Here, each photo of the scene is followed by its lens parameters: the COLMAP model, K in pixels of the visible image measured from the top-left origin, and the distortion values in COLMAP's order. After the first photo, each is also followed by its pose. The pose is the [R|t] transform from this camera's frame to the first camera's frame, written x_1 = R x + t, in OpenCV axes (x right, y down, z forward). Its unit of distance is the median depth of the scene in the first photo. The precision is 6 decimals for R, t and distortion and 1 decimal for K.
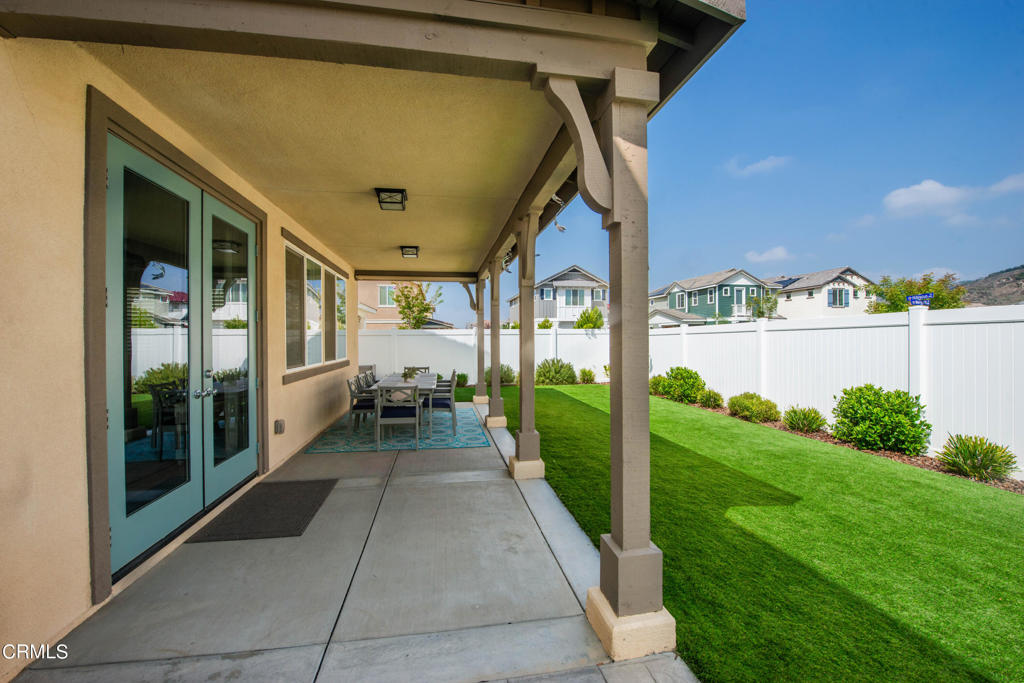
lens RADIAL K [[404.6, 0, 515.5], [0, 404.6, 338.2], [0, 0, 1]] dist [-0.027752, -0.000227]
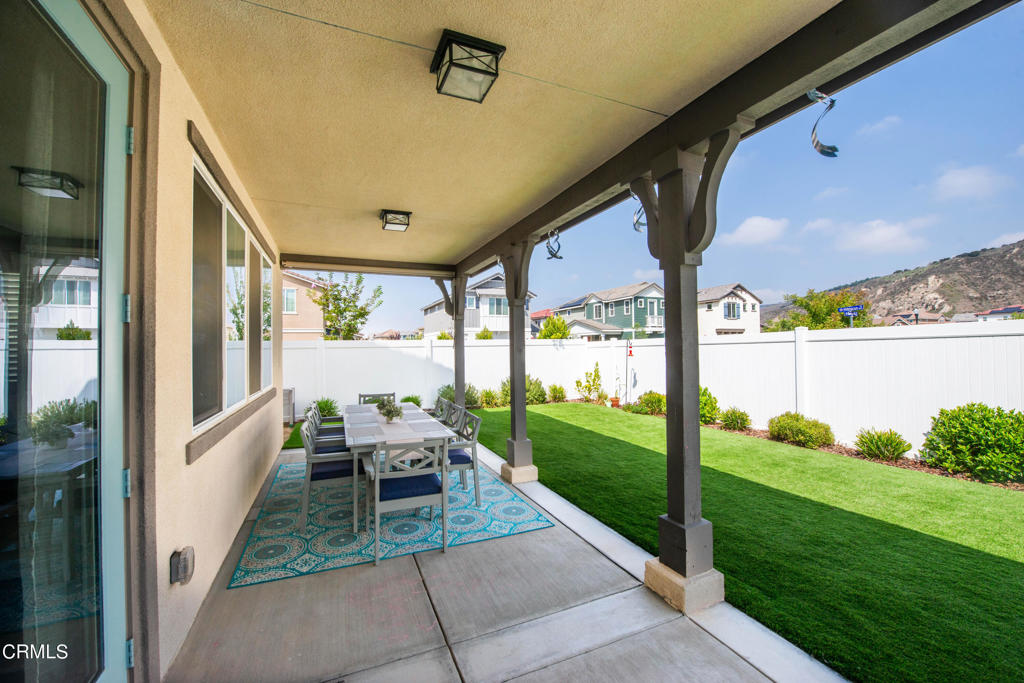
lens RADIAL K [[404.6, 0, 515.5], [0, 404.6, 338.2], [0, 0, 1]] dist [-0.027752, -0.000227]
pose [[0.972049, -0.000502, 0.234778, -0.116243], [0.006439, 0.999679, -0.024523, -0.004525], [-0.234690, 0.025349, 0.971740, 0.170722]]
